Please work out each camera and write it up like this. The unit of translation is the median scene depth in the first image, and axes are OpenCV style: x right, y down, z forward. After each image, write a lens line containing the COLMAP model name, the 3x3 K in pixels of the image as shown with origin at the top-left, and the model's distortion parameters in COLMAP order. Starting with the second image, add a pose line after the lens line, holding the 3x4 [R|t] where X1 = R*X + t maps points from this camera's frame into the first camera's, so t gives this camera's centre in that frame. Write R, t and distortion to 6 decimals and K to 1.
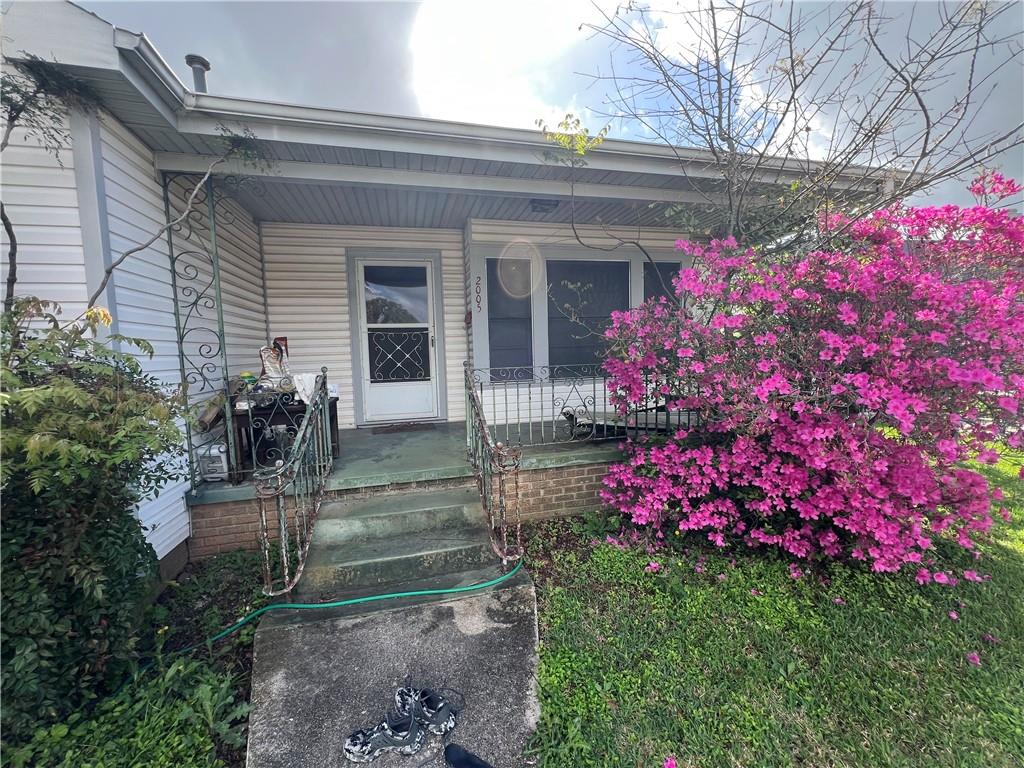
lens RADIAL K [[411.1, 0, 512.0], [0, 411.1, 384.0], [0, 0, 1]] dist [-0.002124, -0.000298]
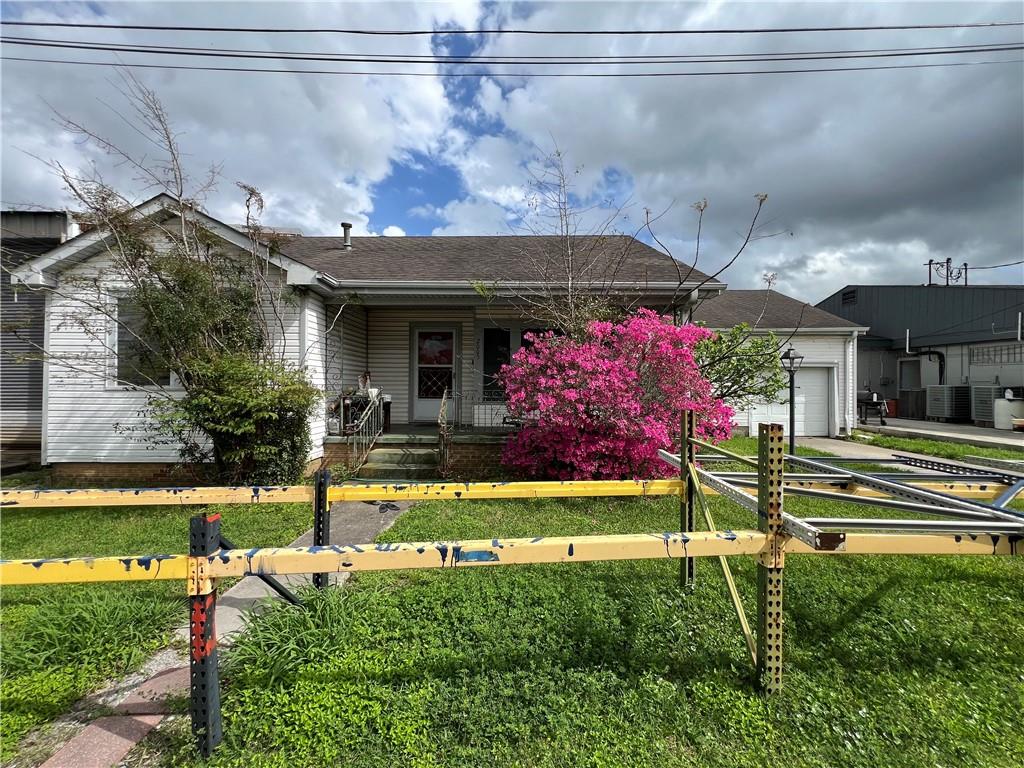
lens RADIAL K [[411.1, 0, 512.0], [0, 411.1, 384.0], [0, 0, 1]] dist [-0.002124, -0.000298]
pose [[0.968902, 0.032637, -0.245282, 0.473998], [-0.052483, 0.995816, -0.074813, 0.046835], [0.241814, 0.085360, 0.966561, -0.598350]]
